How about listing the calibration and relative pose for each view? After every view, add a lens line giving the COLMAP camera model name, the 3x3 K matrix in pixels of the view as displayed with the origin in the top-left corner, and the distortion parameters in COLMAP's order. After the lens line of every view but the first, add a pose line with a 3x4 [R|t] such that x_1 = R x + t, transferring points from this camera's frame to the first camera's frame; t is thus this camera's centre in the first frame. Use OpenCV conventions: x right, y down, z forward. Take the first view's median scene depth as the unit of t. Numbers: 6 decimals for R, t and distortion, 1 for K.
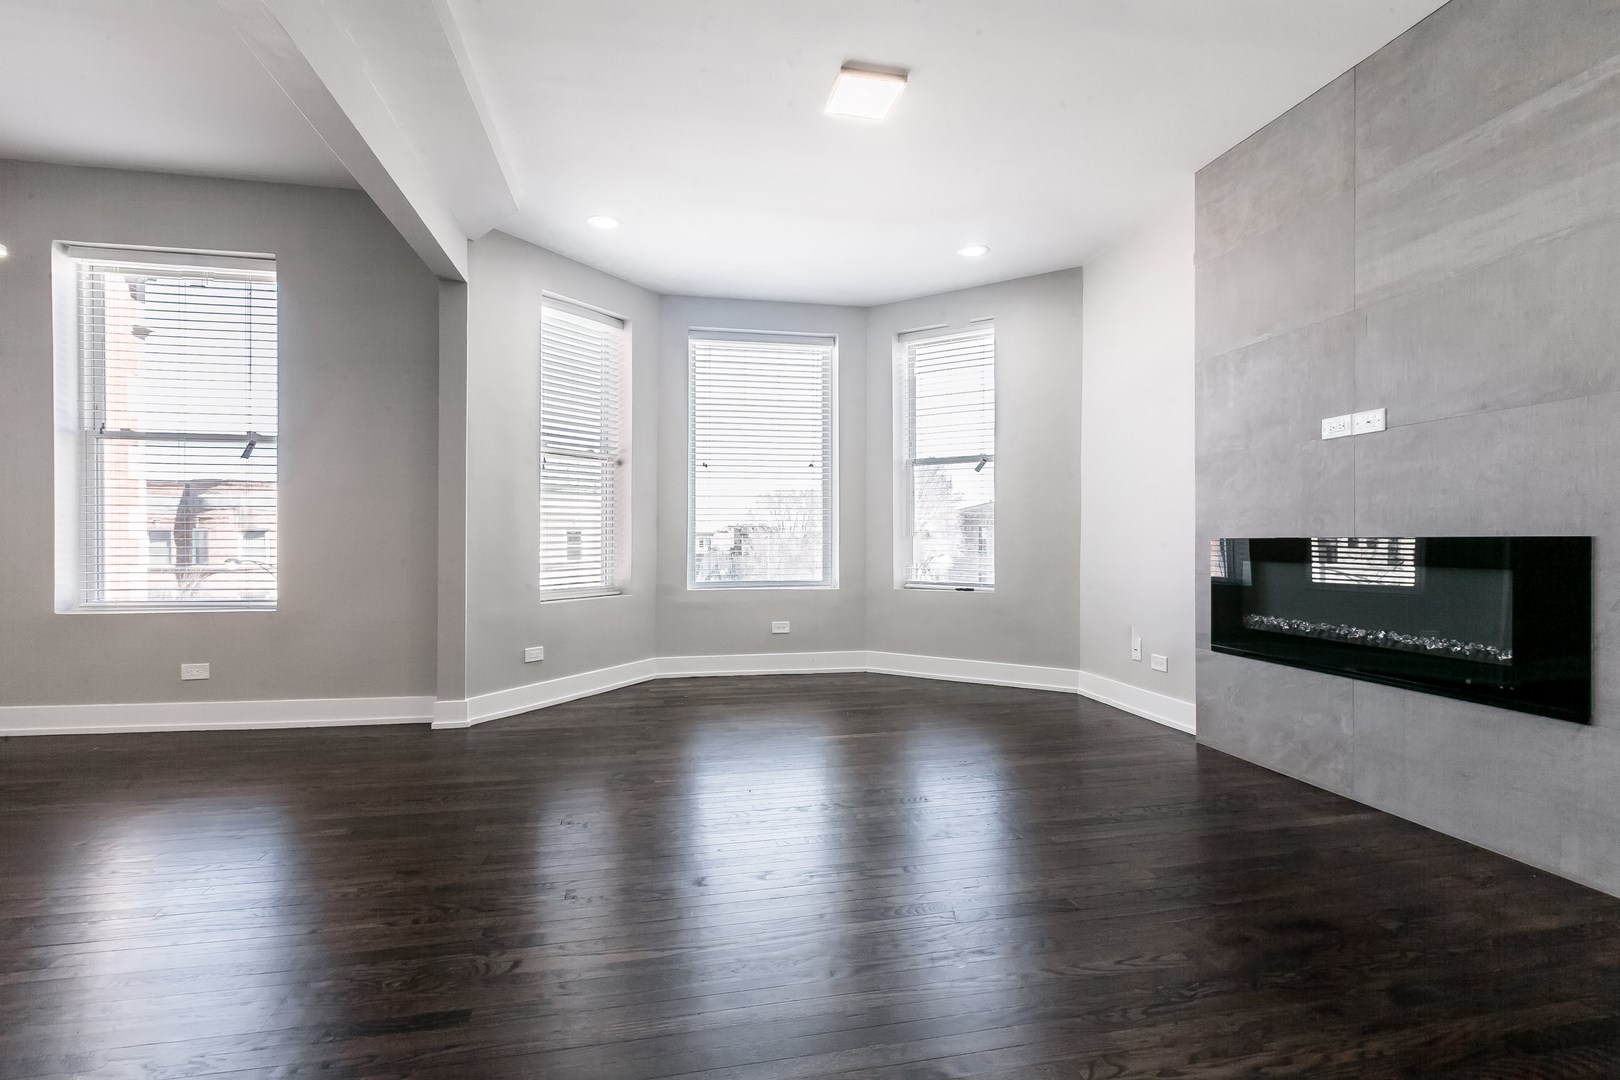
lens RADIAL K [[756.0, 0, 808.9], [0, 756.0, 539.7], [0, 0, 1]] dist [0.003386, 0.000236]
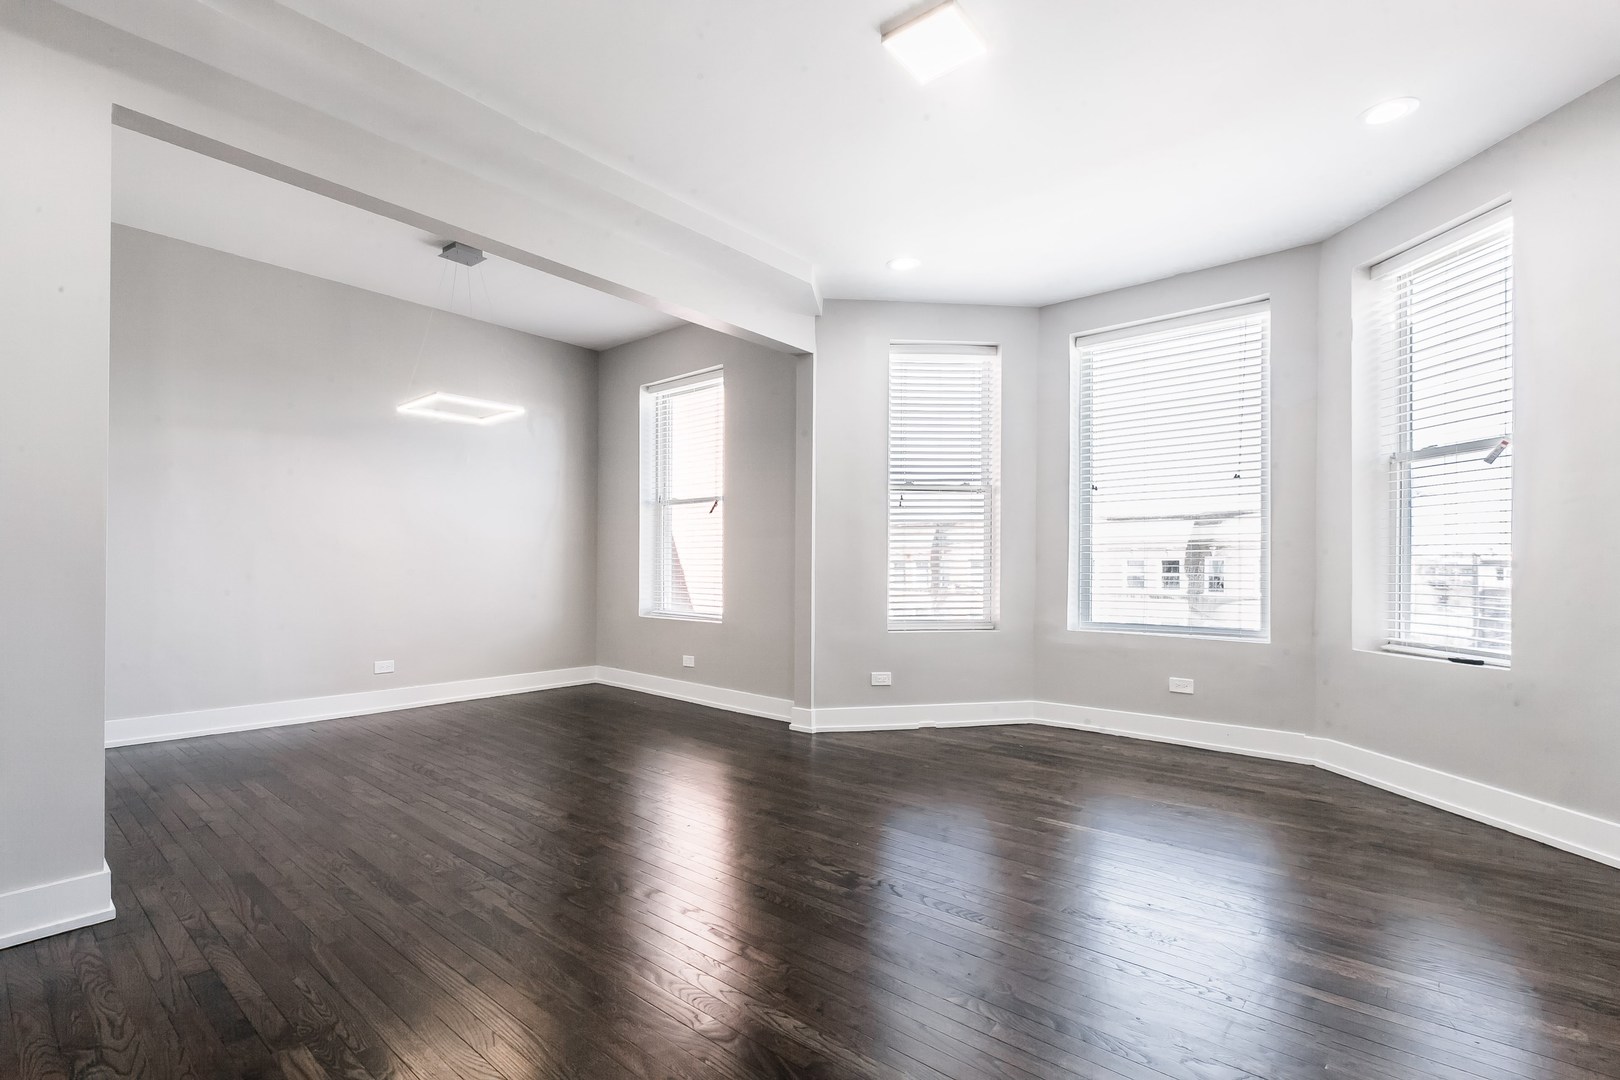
lens RADIAL K [[756.0, 0, 813.0], [0, 756.0, 561.6], [0, 0, 1]] dist [0.003386, 0.000236]
pose [[0.614972, -0.002299, -0.788545, 0.477729], [-0.004011, 0.999974, -0.006043, -0.009873], [0.788539, 0.006879, 0.614947, 0.286626]]
